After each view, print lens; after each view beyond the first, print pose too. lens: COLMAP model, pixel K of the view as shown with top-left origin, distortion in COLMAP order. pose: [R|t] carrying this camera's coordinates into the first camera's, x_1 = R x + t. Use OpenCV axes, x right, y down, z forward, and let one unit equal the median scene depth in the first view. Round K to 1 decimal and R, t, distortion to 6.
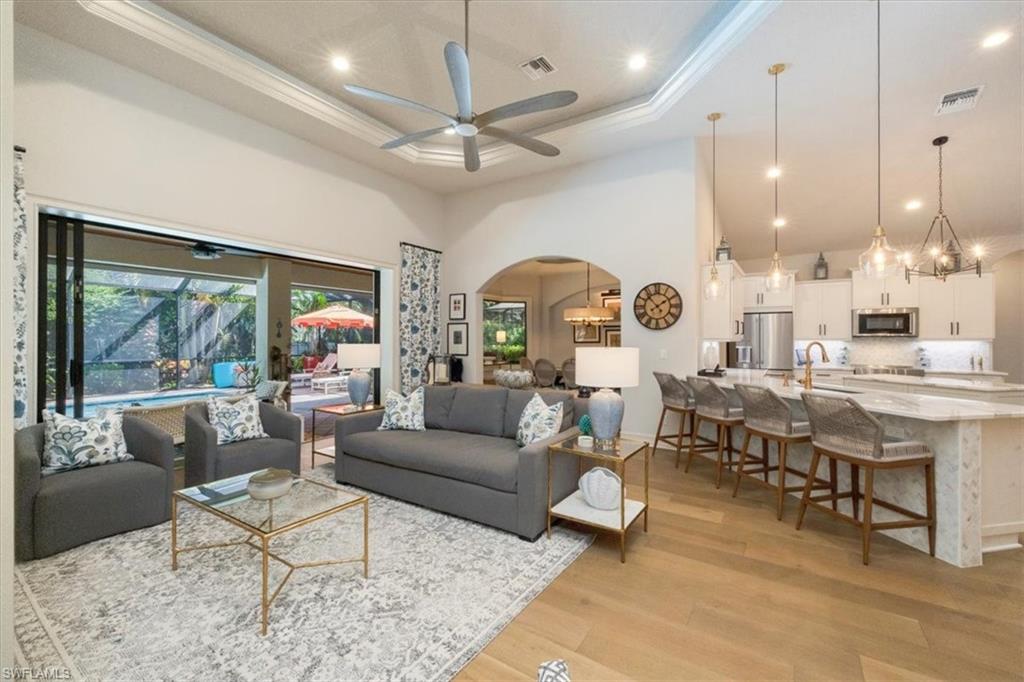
lens RADIAL K [[421.3, 0, 510.5], [0, 421.3, 338.3], [0, 0, 1]] dist [-0.000186, -0.000408]
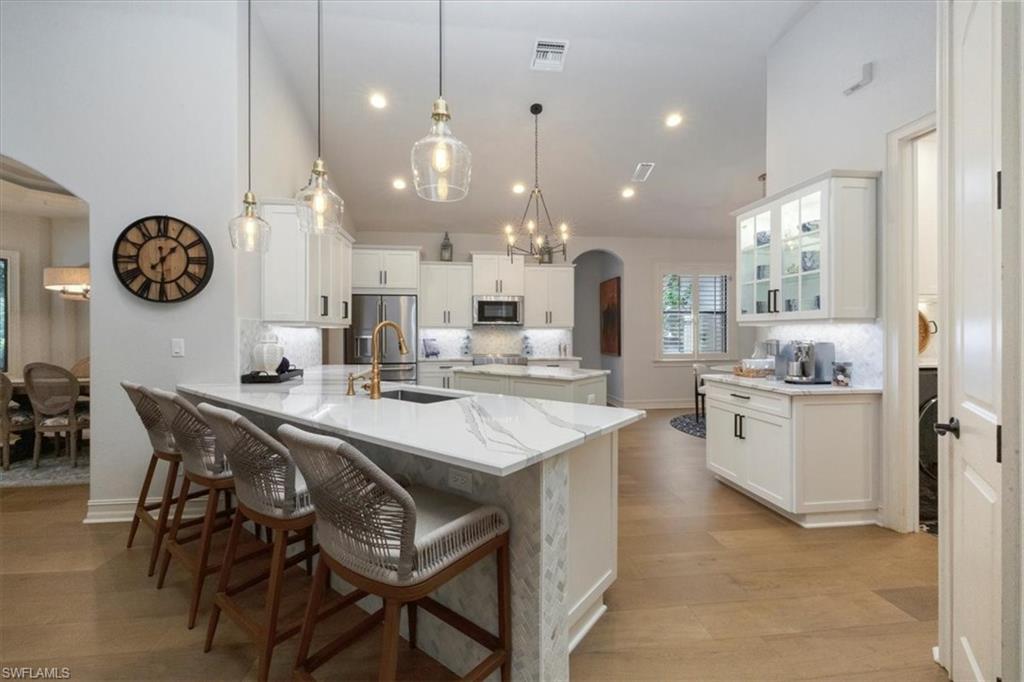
lens RADIAL K [[421.3, 0, 510.6], [0, 421.3, 336.0], [0, 0, 1]] dist [-0.000186, -0.000408]
pose [[0.755570, -0.004464, 0.655053, 0.323578], [-0.001066, 0.999967, 0.008045, 0.016541], [-0.655067, -0.006777, 0.755540, 0.293160]]
